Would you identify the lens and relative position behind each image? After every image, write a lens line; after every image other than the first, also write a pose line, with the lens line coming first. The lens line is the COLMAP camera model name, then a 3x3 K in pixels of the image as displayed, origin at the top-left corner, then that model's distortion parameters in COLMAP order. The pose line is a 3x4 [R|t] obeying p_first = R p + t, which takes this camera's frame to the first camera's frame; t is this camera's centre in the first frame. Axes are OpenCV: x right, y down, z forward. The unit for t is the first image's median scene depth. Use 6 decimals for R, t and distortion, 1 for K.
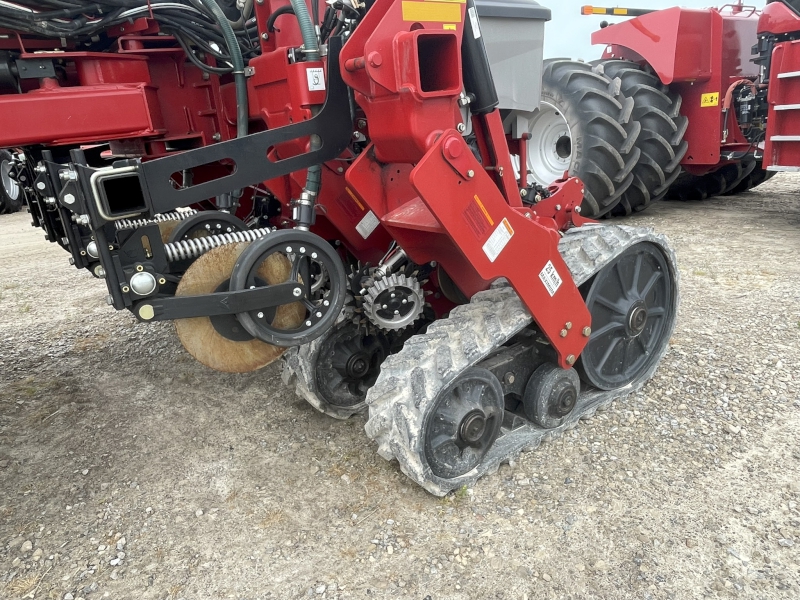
lens RADIAL K [[553.1, 0, 388.8], [0, 553.1, 295.3], [0, 0, 1]] dist [-0.003080, -0.002391]
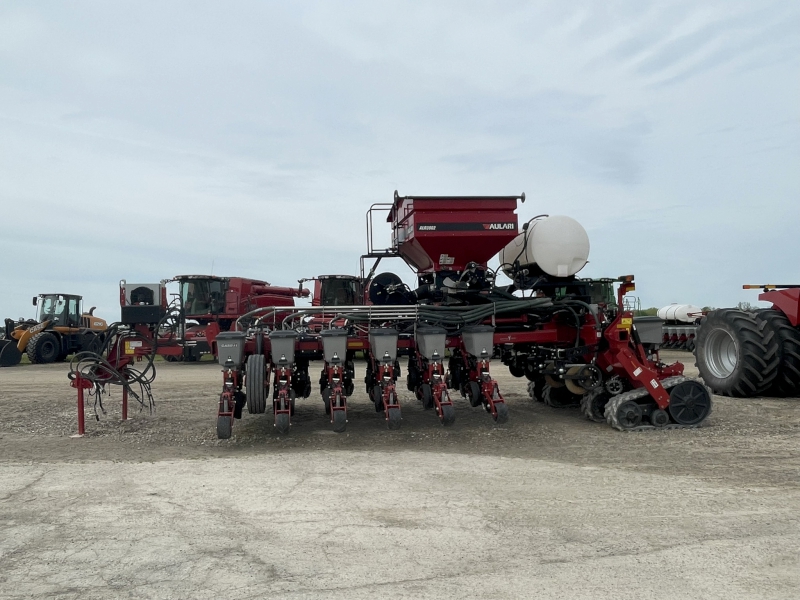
lens RADIAL K [[553.1, 0, 388.8], [0, 553.1, 295.3], [0, 0, 1]] dist [-0.003080, -0.002391]
pose [[0.886297, 0.046529, -0.460773, 0.380852], [-0.187462, 0.945829, -0.265074, 0.767112], [0.423479, 0.321312, 0.847009, -3.365282]]
